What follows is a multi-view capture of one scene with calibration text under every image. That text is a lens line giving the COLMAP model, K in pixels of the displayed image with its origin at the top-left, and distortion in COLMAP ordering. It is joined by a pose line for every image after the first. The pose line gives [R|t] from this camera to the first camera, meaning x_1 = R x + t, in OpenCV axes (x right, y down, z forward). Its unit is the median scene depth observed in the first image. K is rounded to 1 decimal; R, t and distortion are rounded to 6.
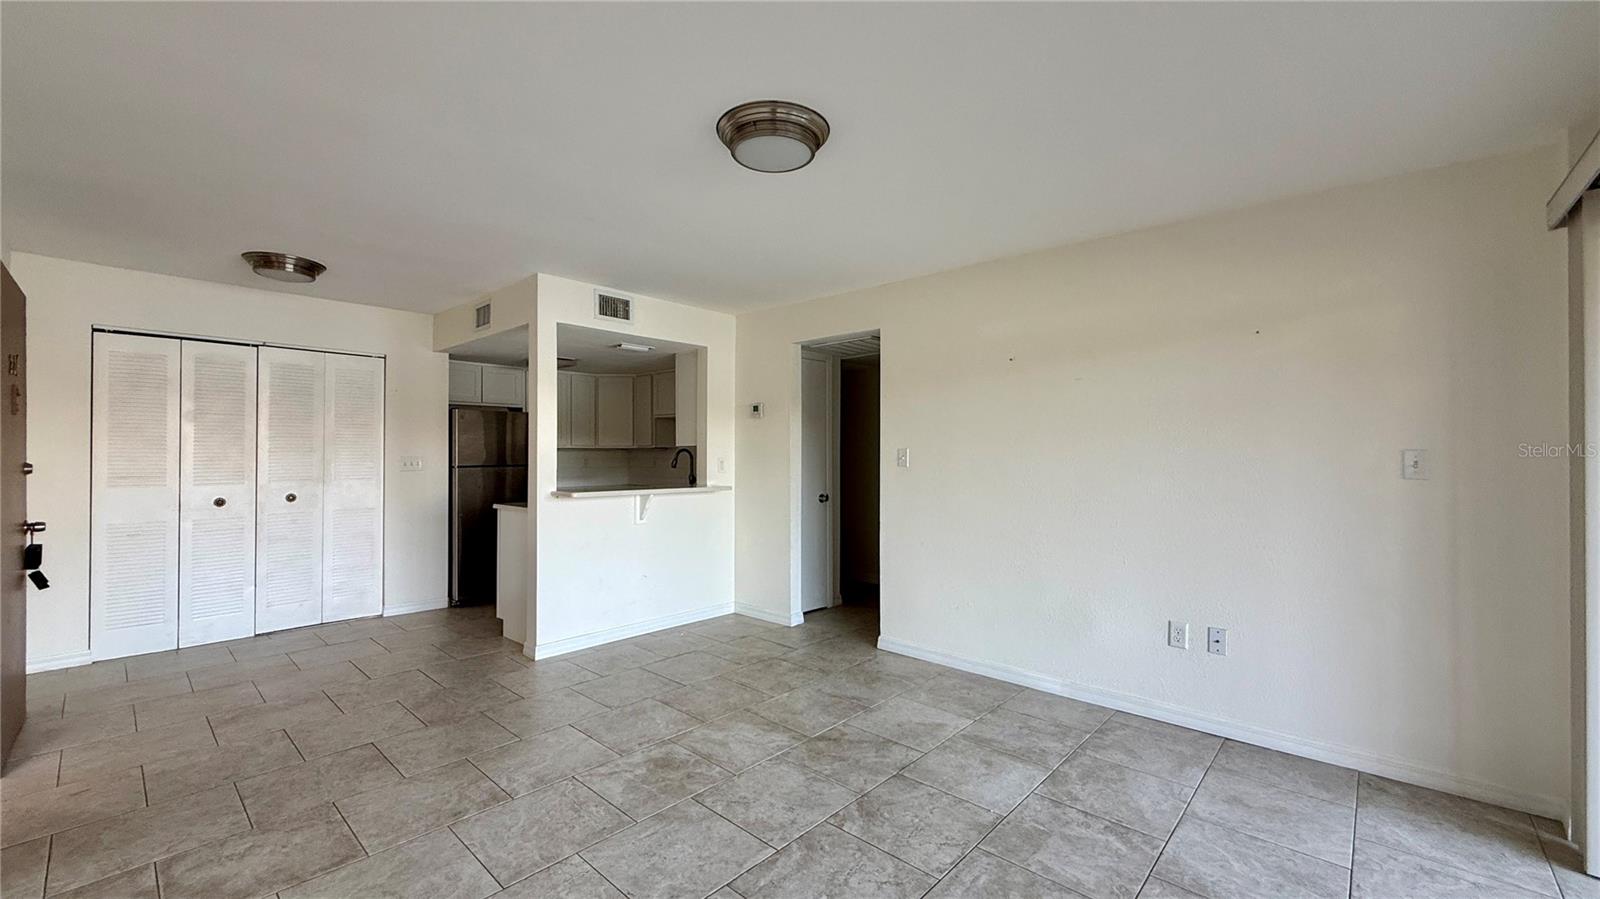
lens RADIAL K [[639.3, 0, 791.7], [0, 639.3, 453.8], [0, 0, 1]] dist [0.001278, -0.000730]
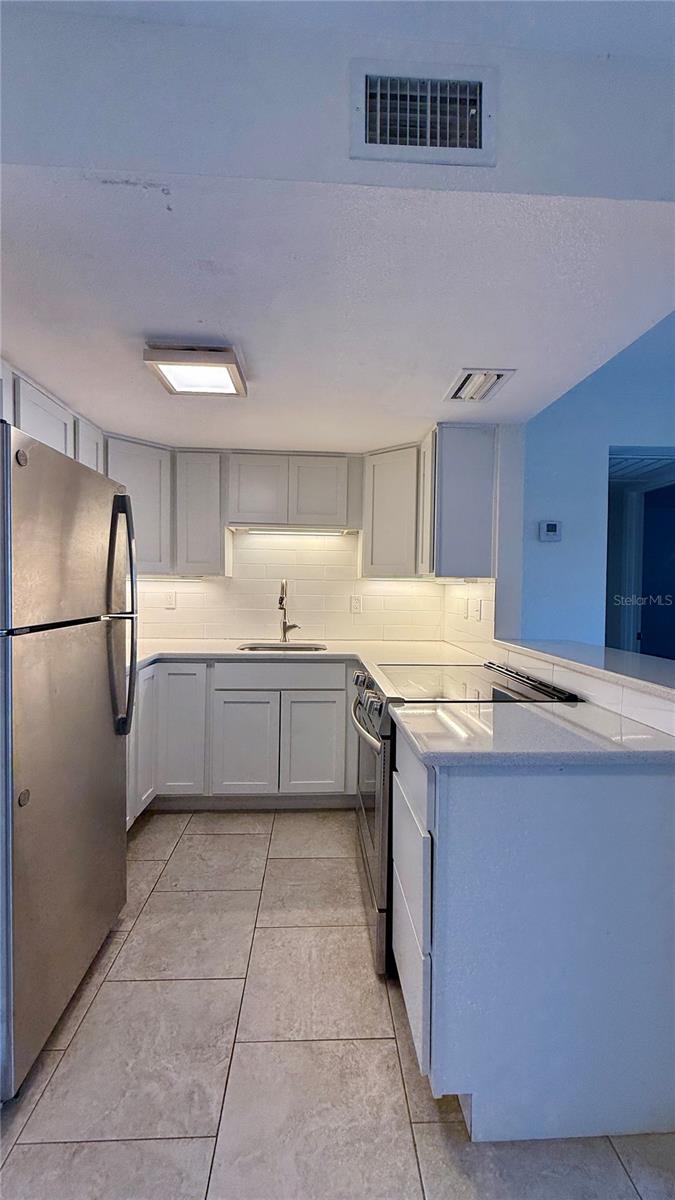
lens RADIAL K [[479.5, 0, 338.1], [0, 479.5, 596.4], [0, 0, 1]] dist [0.001278, -0.000730]
pose [[0.696833, -0.005164, 0.717215, -0.949250], [-0.019822, 0.999453, 0.026454, -0.005085], [-0.716959, -0.032651, 0.696350, 1.251210]]
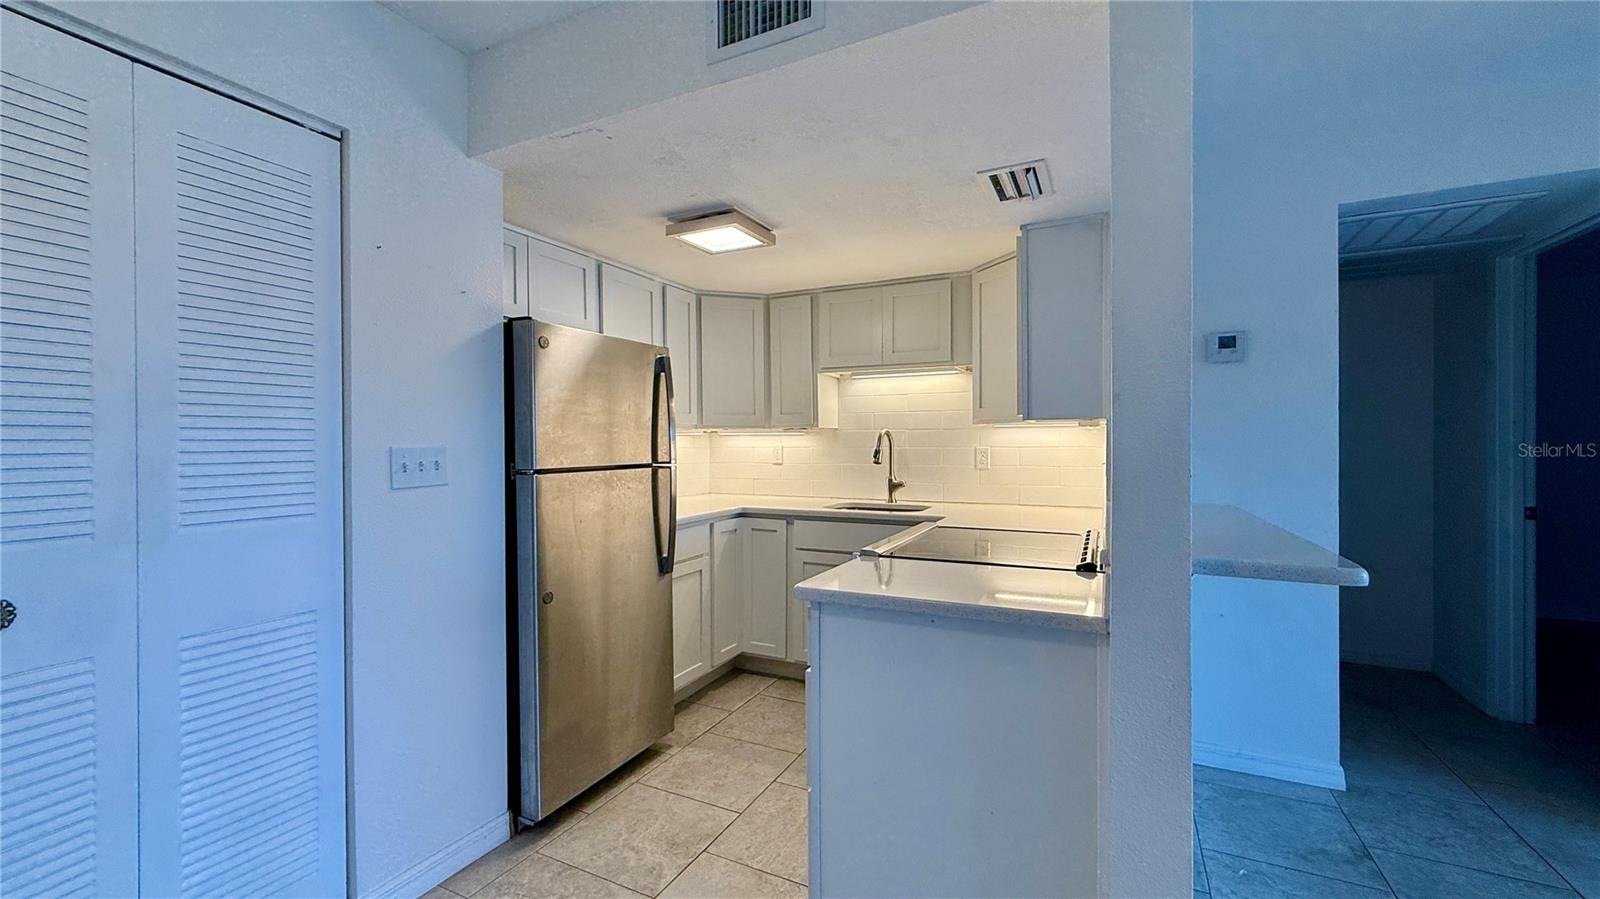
lens RADIAL K [[639.3, 0, 795.4], [0, 639.3, 448.2], [0, 0, 1]] dist [0.001278, -0.000730]
pose [[0.957444, -0.007601, 0.288518, -0.798309], [0.002912, 0.999857, 0.016677, 0.002408], [-0.288604, -0.015127, 0.957329, 0.980875]]
